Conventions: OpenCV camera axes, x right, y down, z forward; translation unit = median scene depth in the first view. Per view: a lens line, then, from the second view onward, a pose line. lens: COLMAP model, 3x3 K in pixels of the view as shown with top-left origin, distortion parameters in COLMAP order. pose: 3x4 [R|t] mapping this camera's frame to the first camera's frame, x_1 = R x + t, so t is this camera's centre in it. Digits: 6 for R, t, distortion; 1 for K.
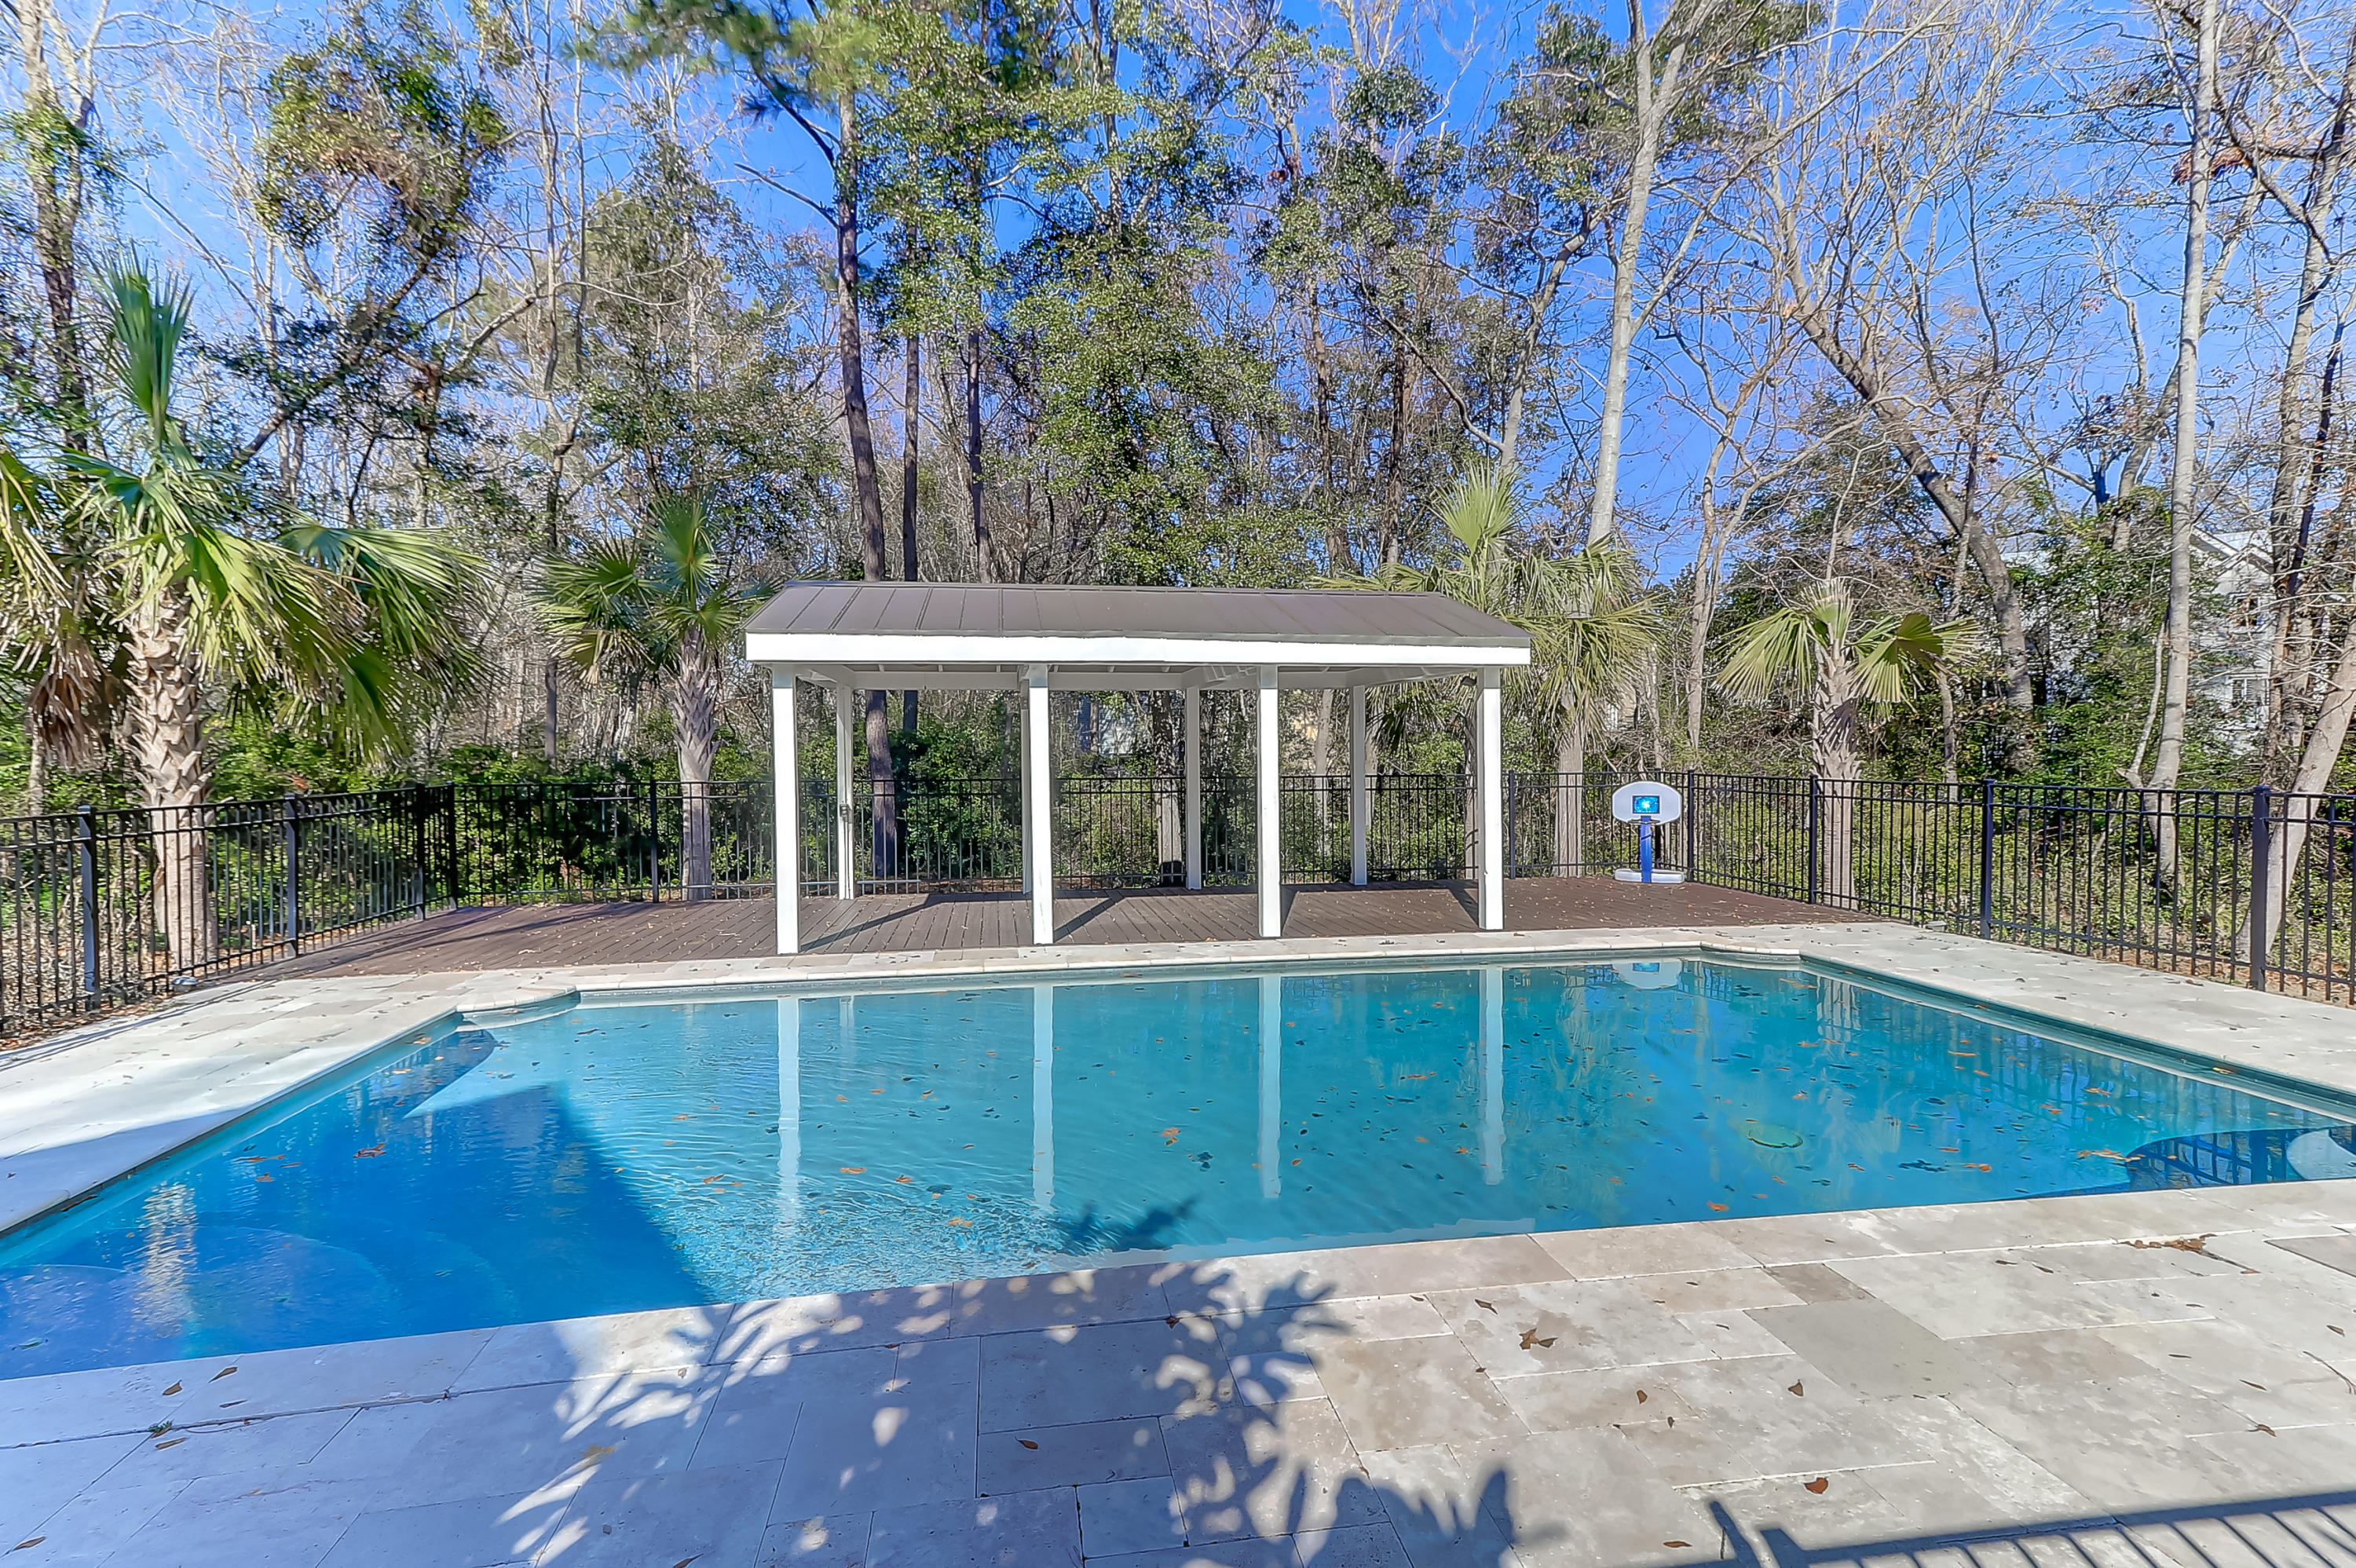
lens RADIAL K [[1066.8, 0, 1178.0], [0, 1066.8, 784.0], [0, 0, 1]] dist [0.035083, 0.000029]
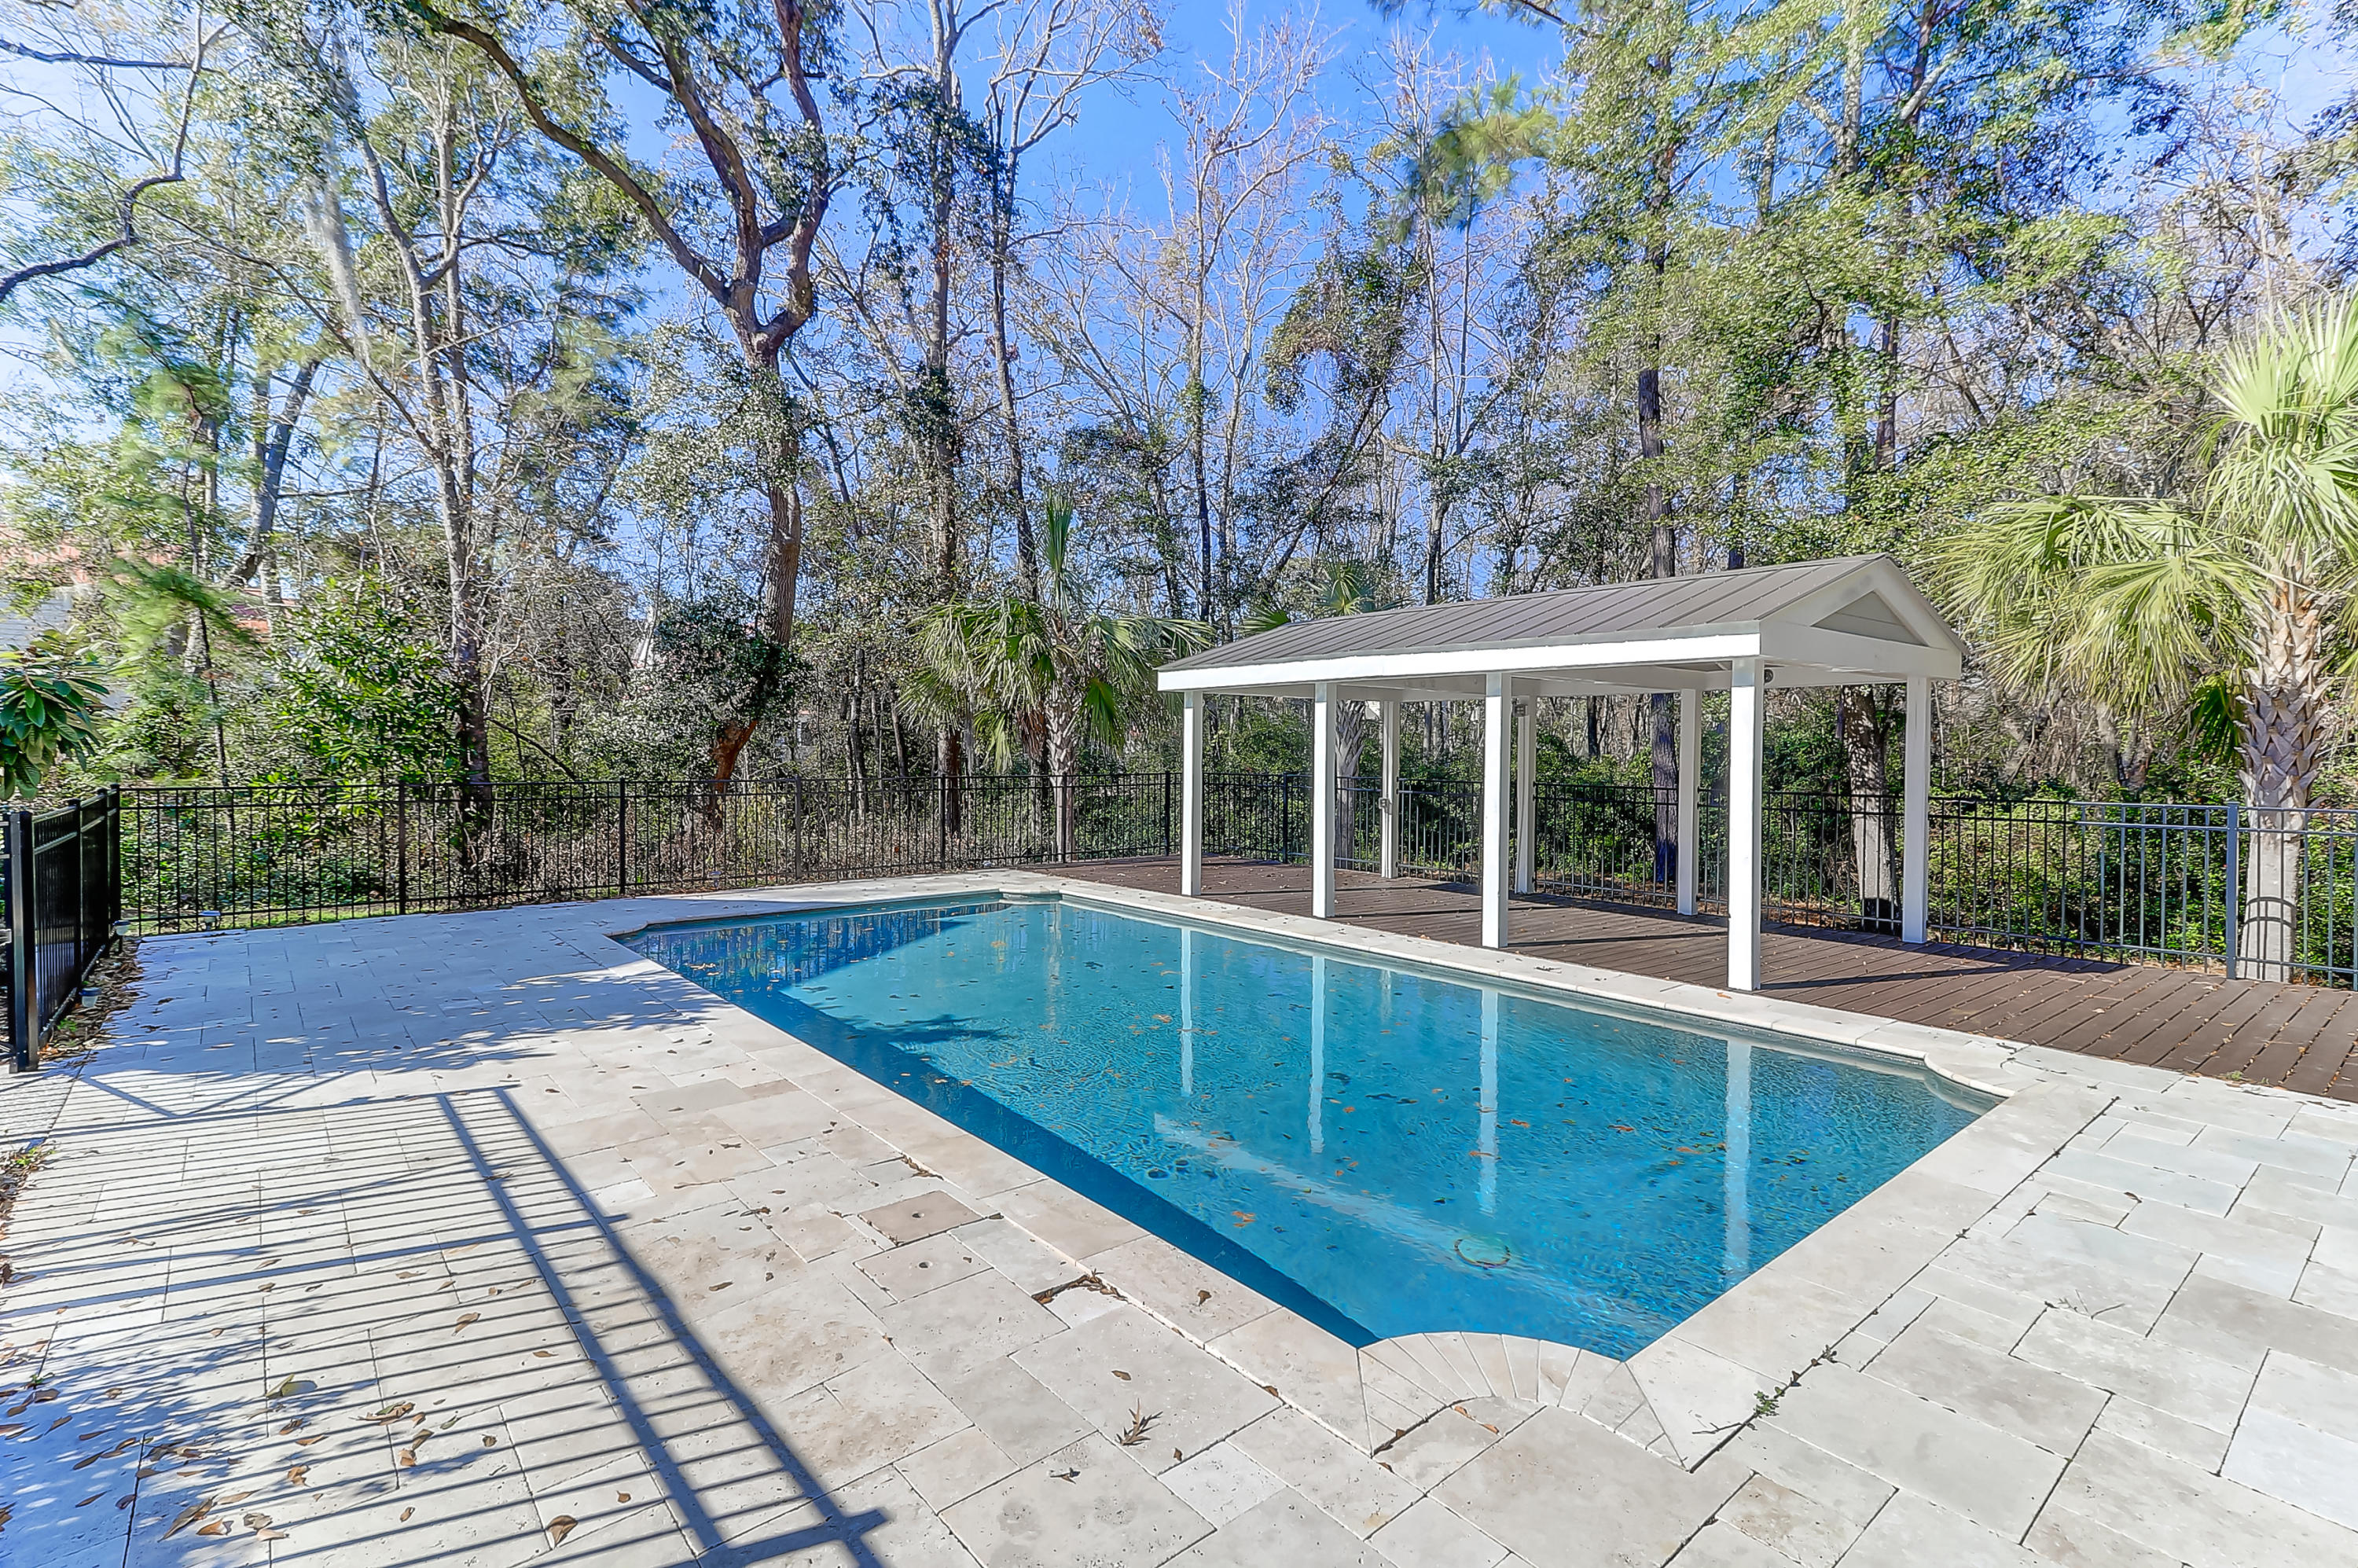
lens RADIAL K [[1084.7, 0, 1179.0], [0, 1084.7, 784.0], [0, 0, 1]] dist [0.039389, 0.000057]
pose [[0.502394, 0.038705, -0.863772, 0.969767], [-0.041566, 0.998924, 0.020585, -0.019515], [0.863639, 0.025562, 0.503463, 0.303059]]
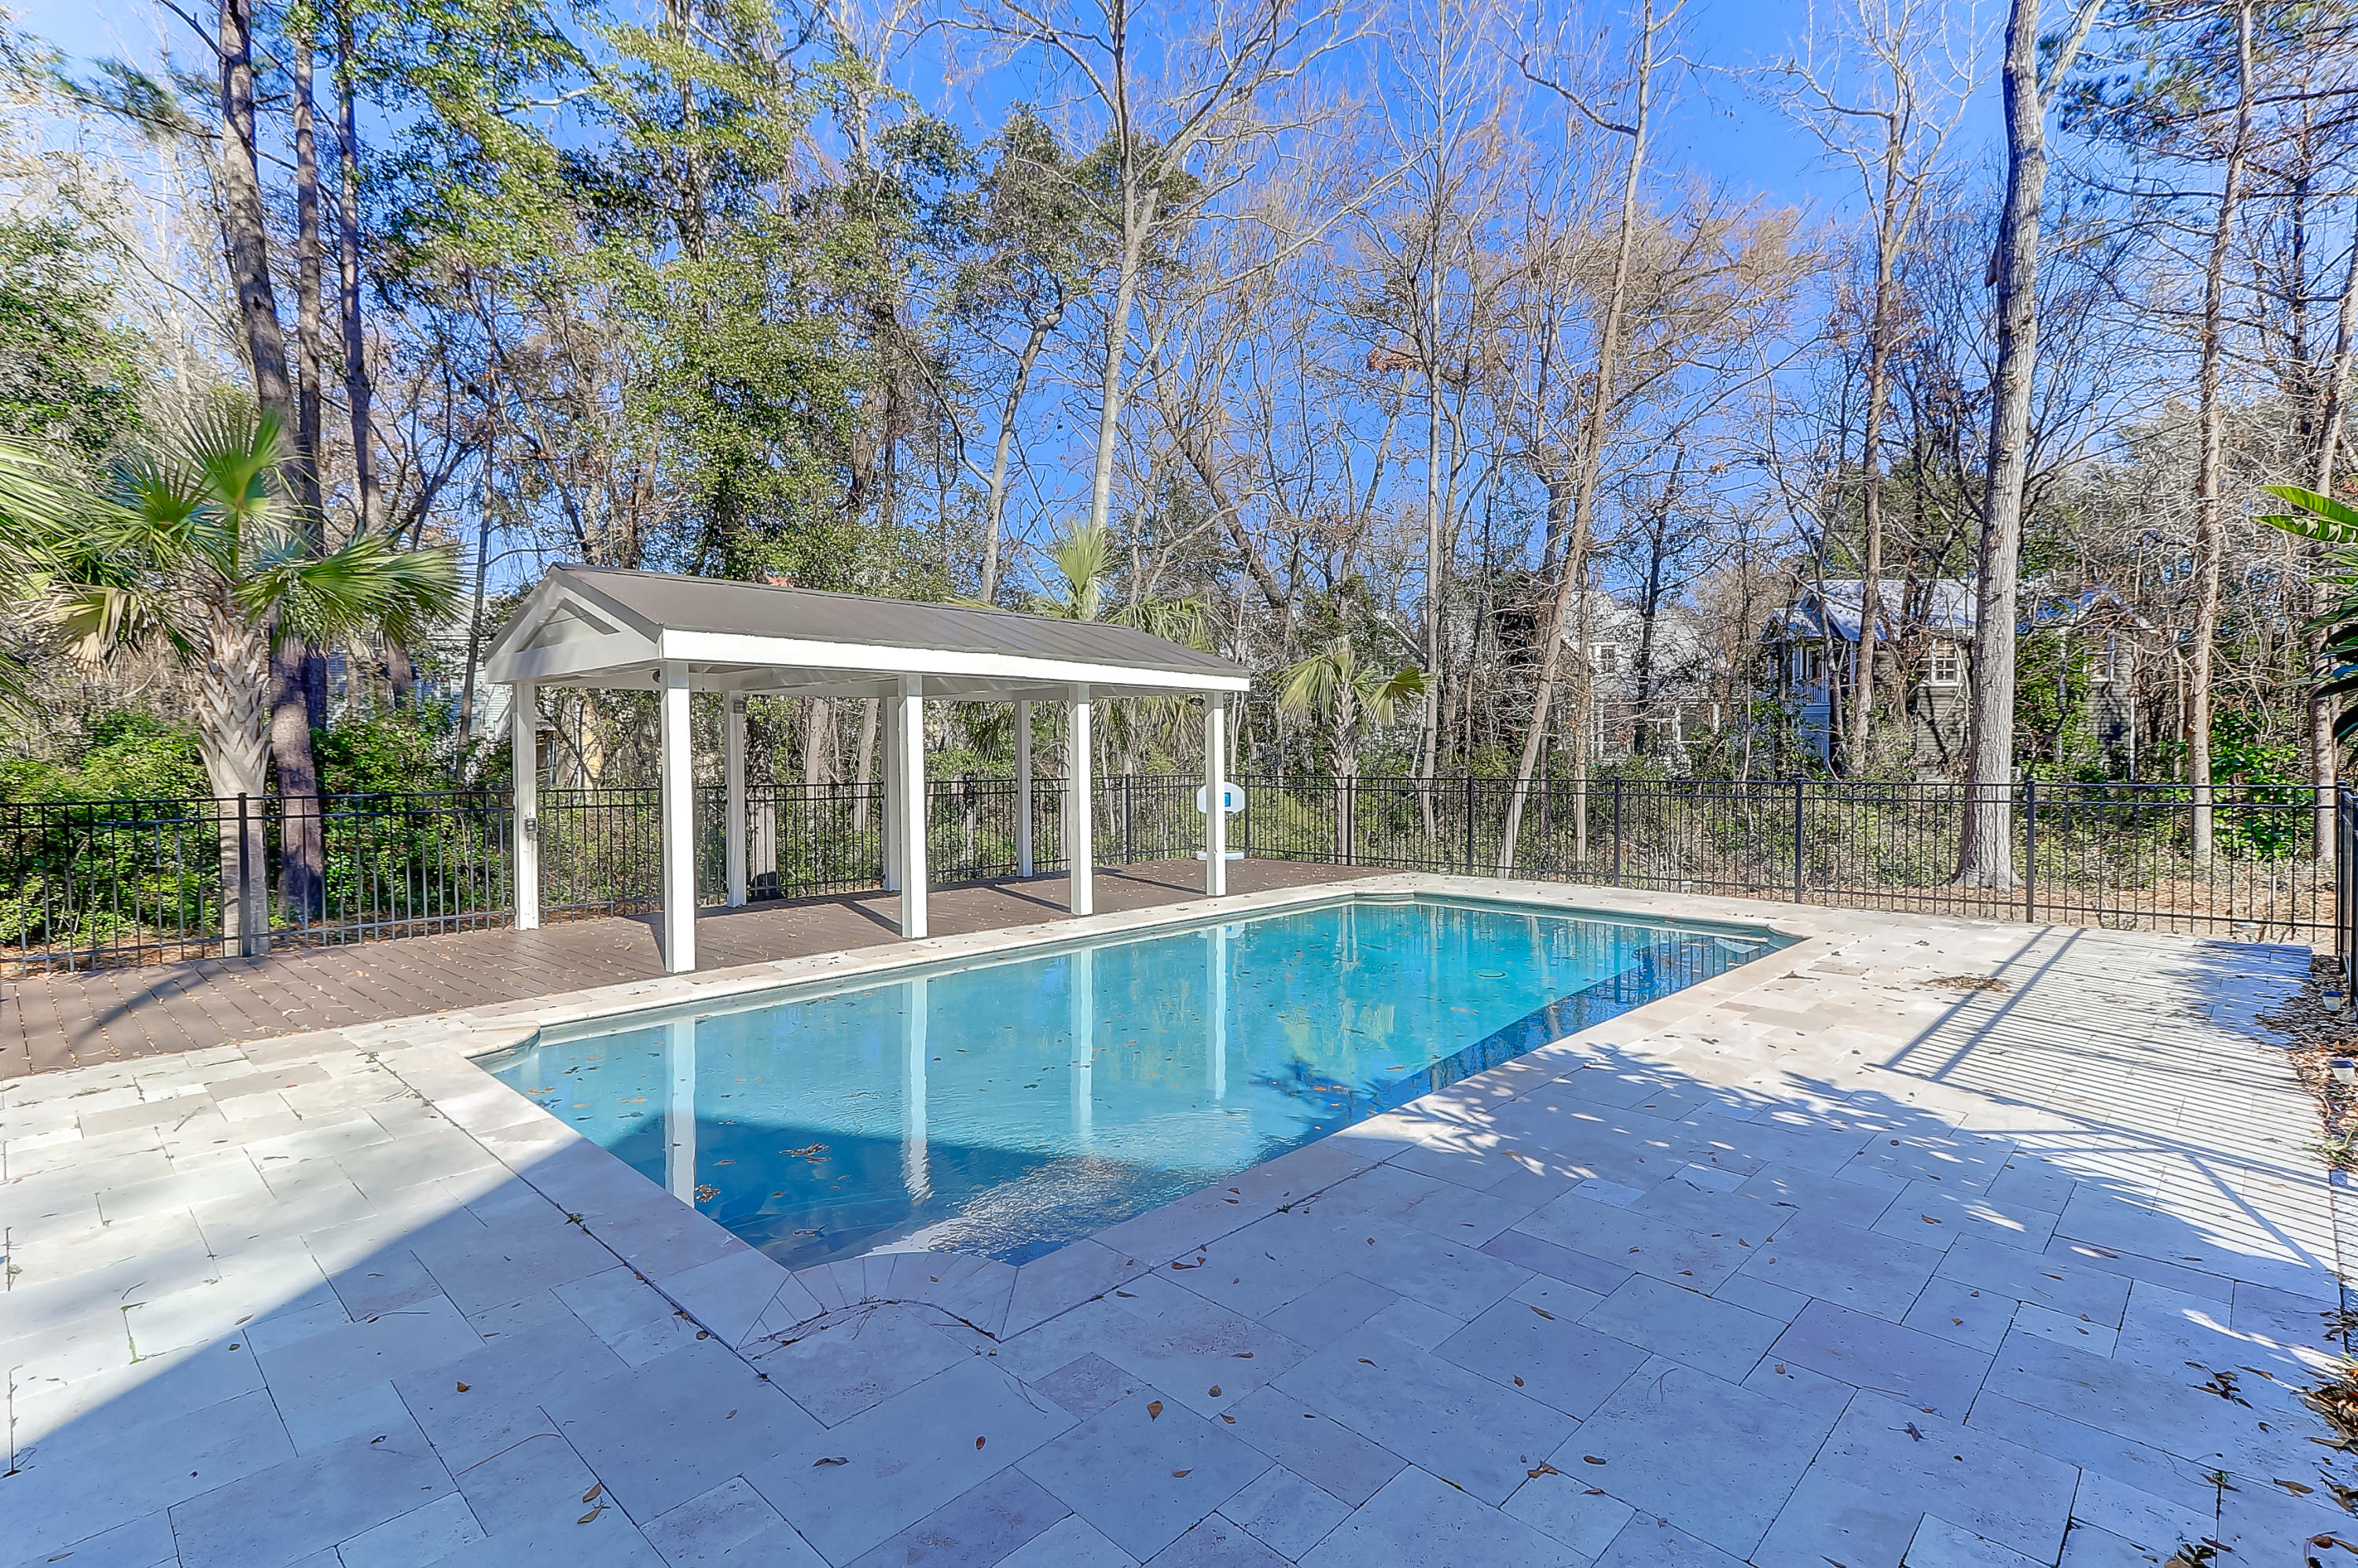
lens RADIAL K [[1084.7, 0, 1179.0], [0, 1084.7, 784.0], [0, 0, 1]] dist [0.039389, 0.000057]
pose [[0.808556, -0.013690, 0.588259, -0.636492], [0.019545, 0.999803, -0.003597, 0.006828], [-0.588094, 0.014406, 0.808664, -0.033320]]
